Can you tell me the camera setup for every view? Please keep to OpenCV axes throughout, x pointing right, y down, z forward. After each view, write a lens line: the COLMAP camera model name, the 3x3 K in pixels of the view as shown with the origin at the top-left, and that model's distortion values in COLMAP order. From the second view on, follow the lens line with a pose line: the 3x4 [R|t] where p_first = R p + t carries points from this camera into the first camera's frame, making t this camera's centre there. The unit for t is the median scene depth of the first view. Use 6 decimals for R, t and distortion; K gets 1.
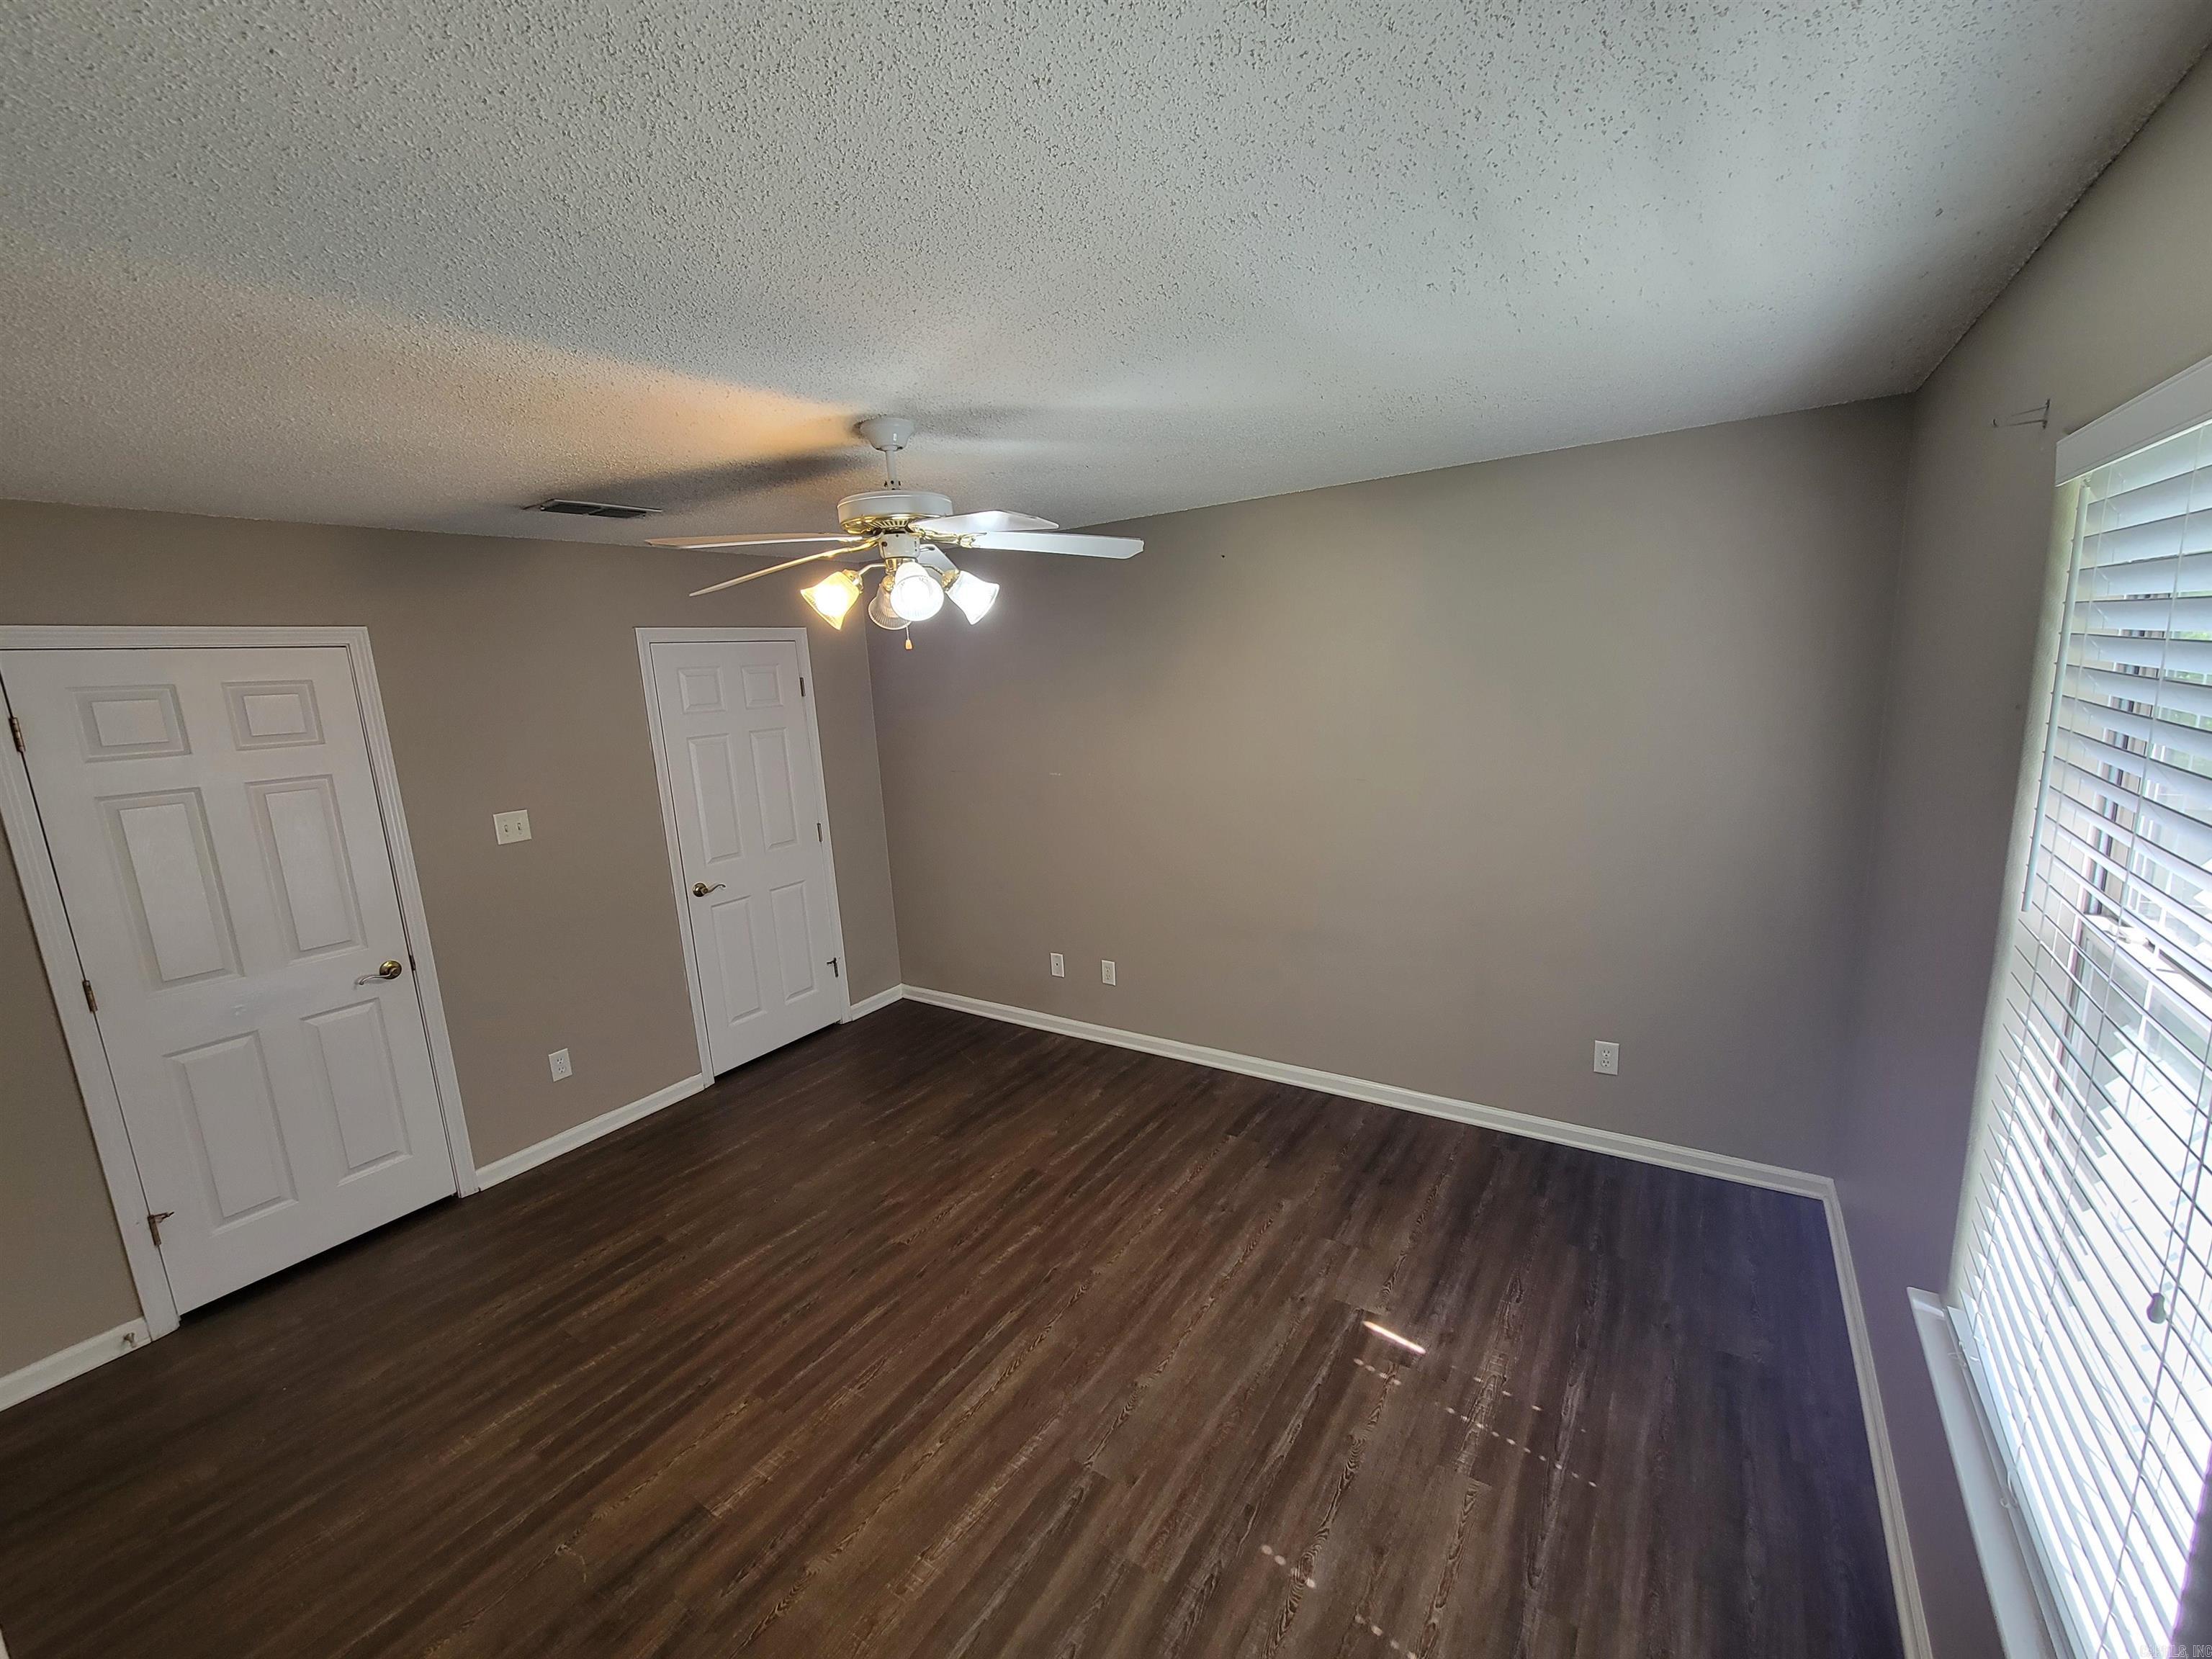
lens RADIAL K [[901.5, 0, 1099.2], [0, 901.5, 839.4], [0, 0, 1]] dist [0.000554, -0.000594]
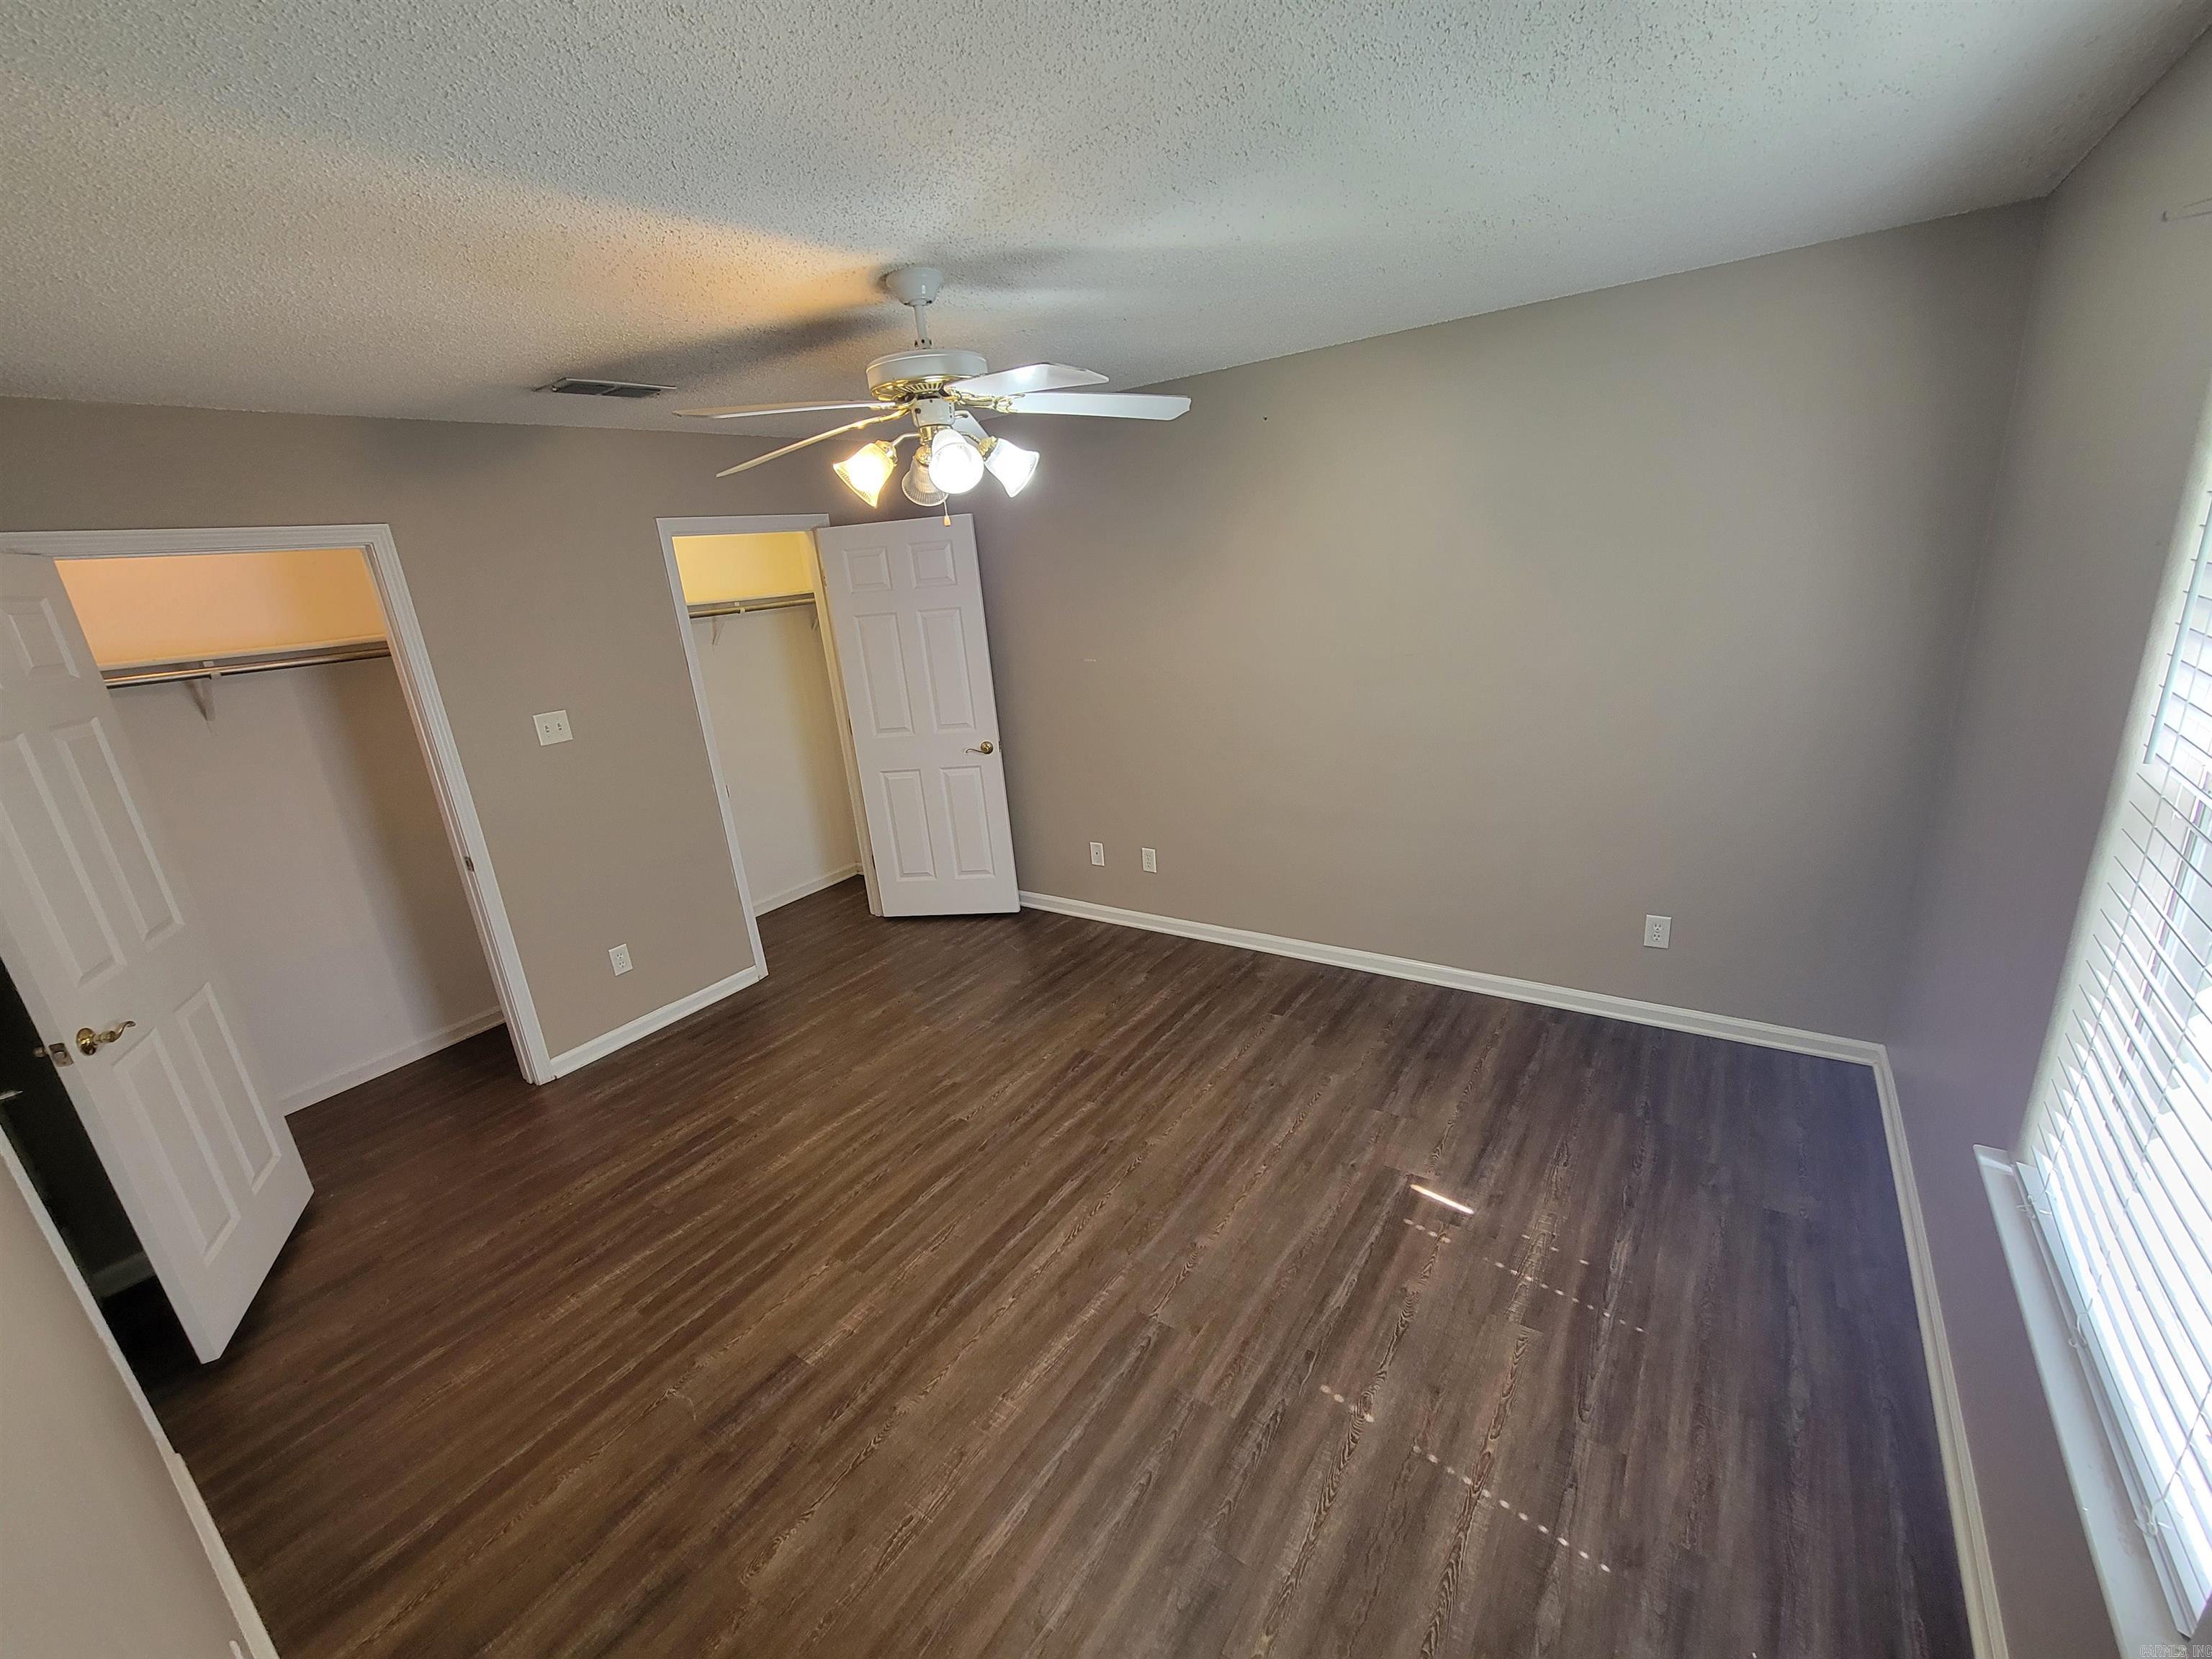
lens RADIAL K [[901.5, 0, 1099.2], [0, 901.5, 839.4], [0, 0, 1]] dist [0.000554, -0.000594]
pose [[0.999346, -0.022668, -0.028173, -0.029377], [0.025831, 0.992739, 0.117483, 0.010944], [0.025305, -0.118134, 0.992675, 0.013088]]
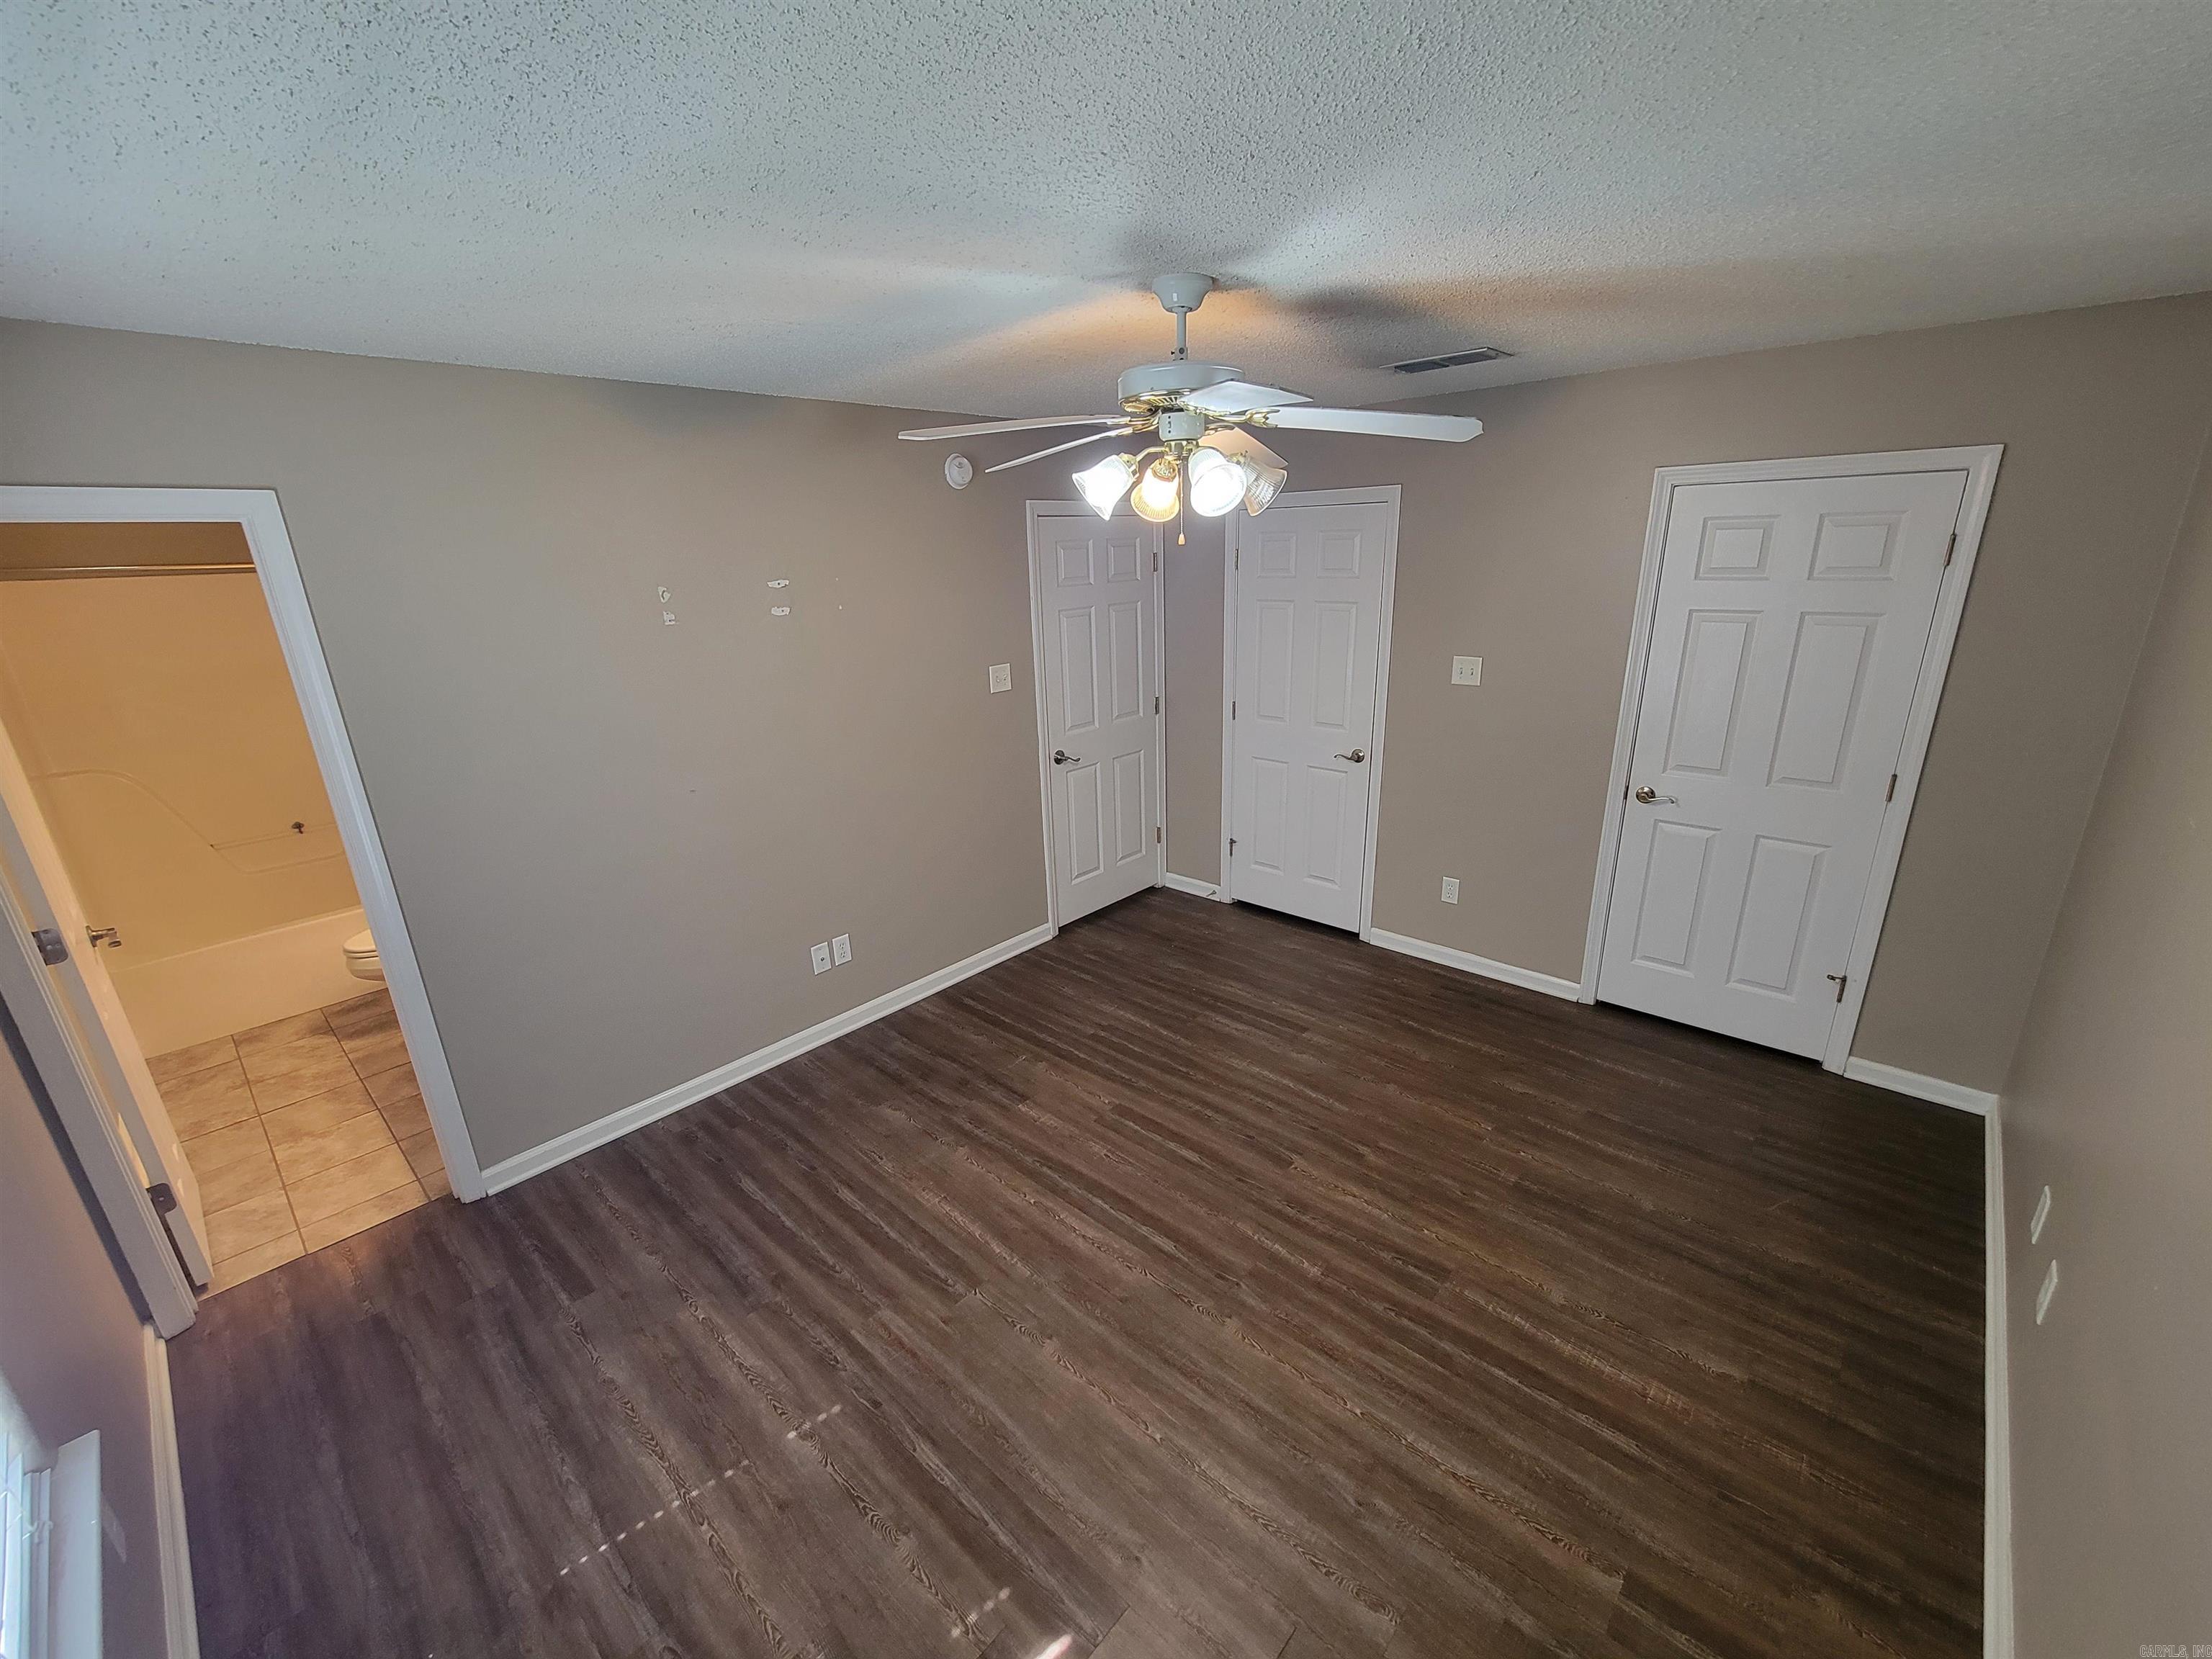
lens RADIAL K [[901.5, 0, 1099.2], [0, 901.5, 839.4], [0, 0, 1]] dist [0.000554, -0.000594]
pose [[-0.150706, 0.368538, -0.917315, 0.700776], [-0.148634, 0.908918, 0.389584, -0.265222], [0.977341, 0.195057, -0.082203, 0.986079]]
